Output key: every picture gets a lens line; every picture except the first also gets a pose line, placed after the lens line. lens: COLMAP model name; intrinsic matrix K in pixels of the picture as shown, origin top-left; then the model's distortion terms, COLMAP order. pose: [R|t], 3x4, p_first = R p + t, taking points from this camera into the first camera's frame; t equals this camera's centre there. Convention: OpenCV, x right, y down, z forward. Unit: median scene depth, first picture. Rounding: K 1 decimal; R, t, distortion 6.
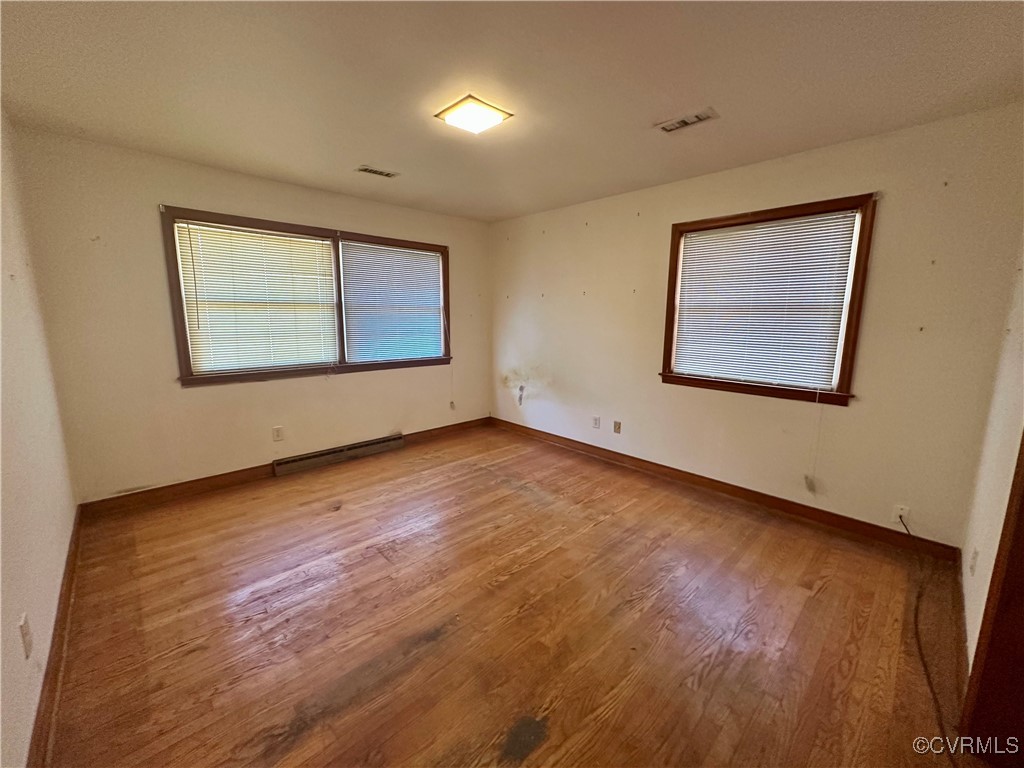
lens RADIAL K [[409.3, 0, 512.7], [0, 409.3, 382.7], [0, 0, 1]] dist [-0.001161, 0.000036]
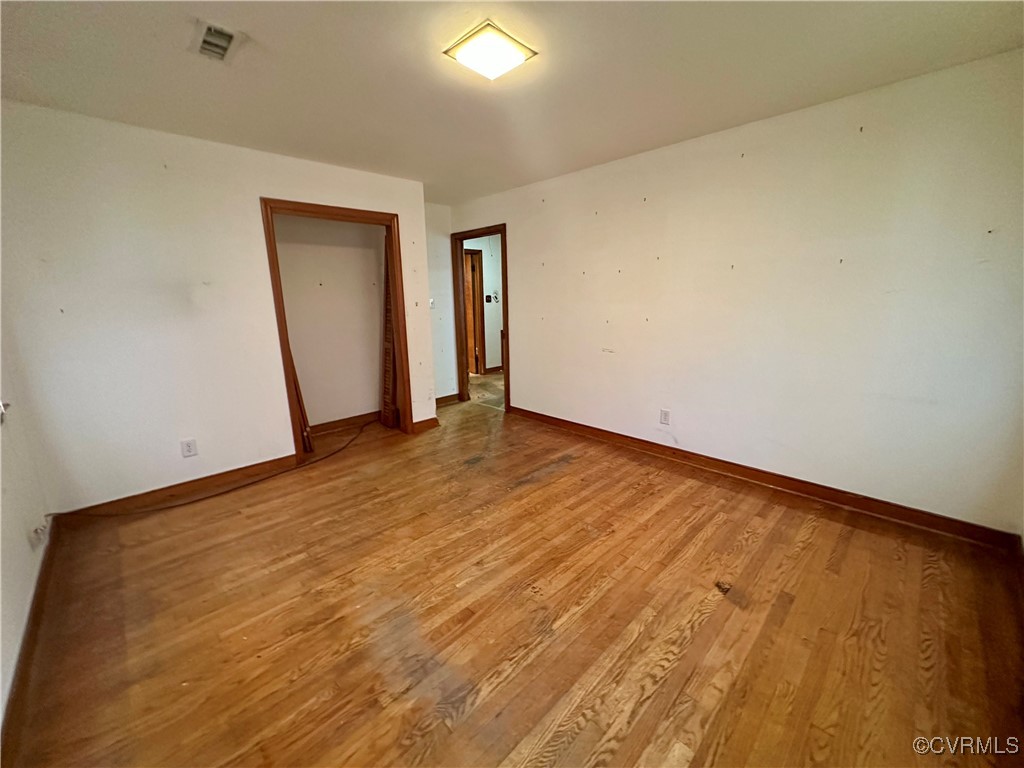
lens RADIAL K [[409.3, 0, 512.7], [0, 409.3, 382.7], [0, 0, 1]] dist [-0.001161, 0.000036]
pose [[-0.999892, 0.011032, -0.009740, -0.098520], [0.006655, 0.929277, 0.369323, -0.267005], [0.013126, 0.369218, -0.929250, 1.620473]]
